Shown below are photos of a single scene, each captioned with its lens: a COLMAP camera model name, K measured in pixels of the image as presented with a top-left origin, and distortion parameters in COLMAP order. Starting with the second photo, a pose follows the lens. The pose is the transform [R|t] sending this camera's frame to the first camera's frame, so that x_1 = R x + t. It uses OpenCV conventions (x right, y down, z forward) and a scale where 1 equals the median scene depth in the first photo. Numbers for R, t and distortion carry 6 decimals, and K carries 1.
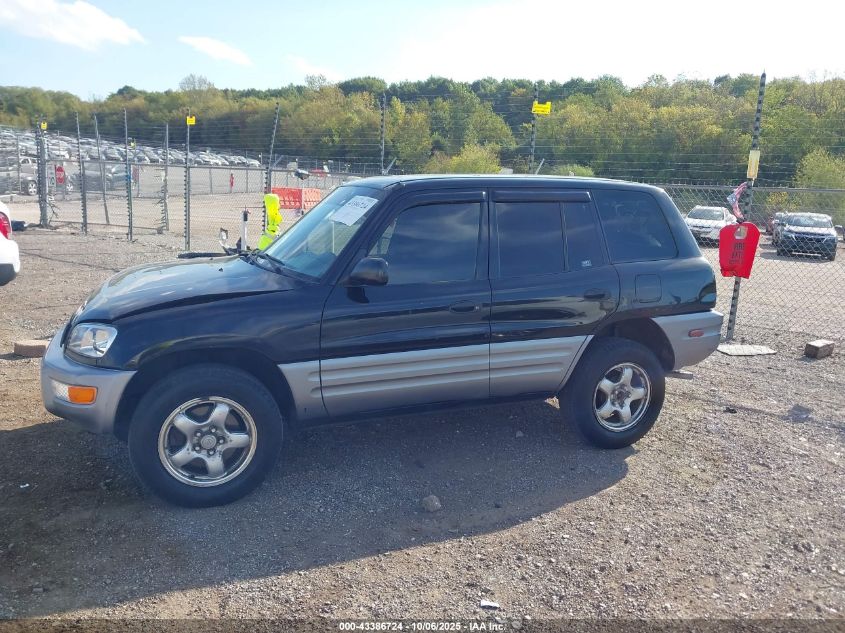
lens RADIAL K [[676.9, 0, 415.3], [0, 676.9, 321.9], [0, 0, 1]] dist [0.018530, -0.012094]
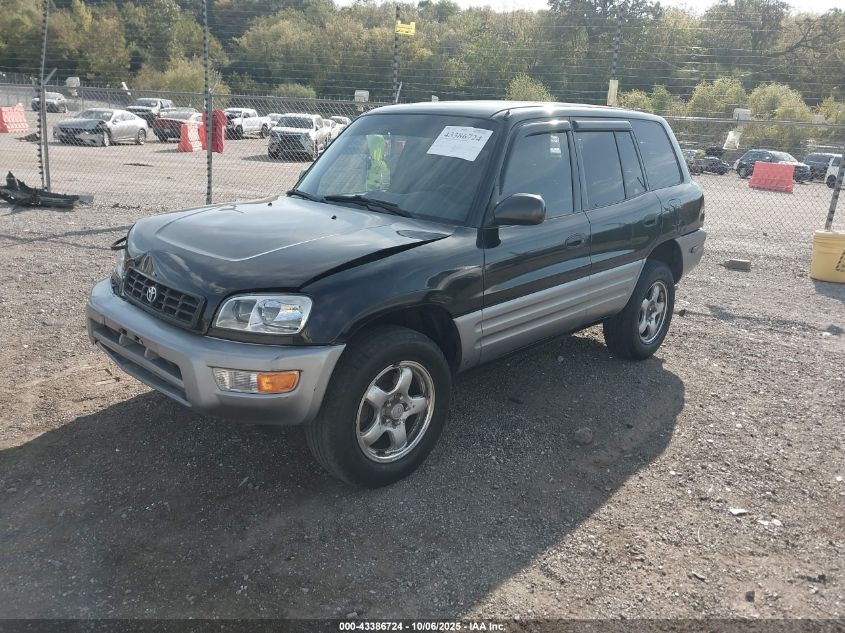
lens RADIAL K [[676.9, 0, 423.3], [0, 676.9, 313.6], [0, 0, 1]] dist [0.018530, -0.012094]
pose [[0.917541, -0.108269, 0.382618, -0.570466], [0.069789, 0.991130, 0.113100, -0.047082], [-0.391469, -0.077072, 0.916958, 0.171067]]
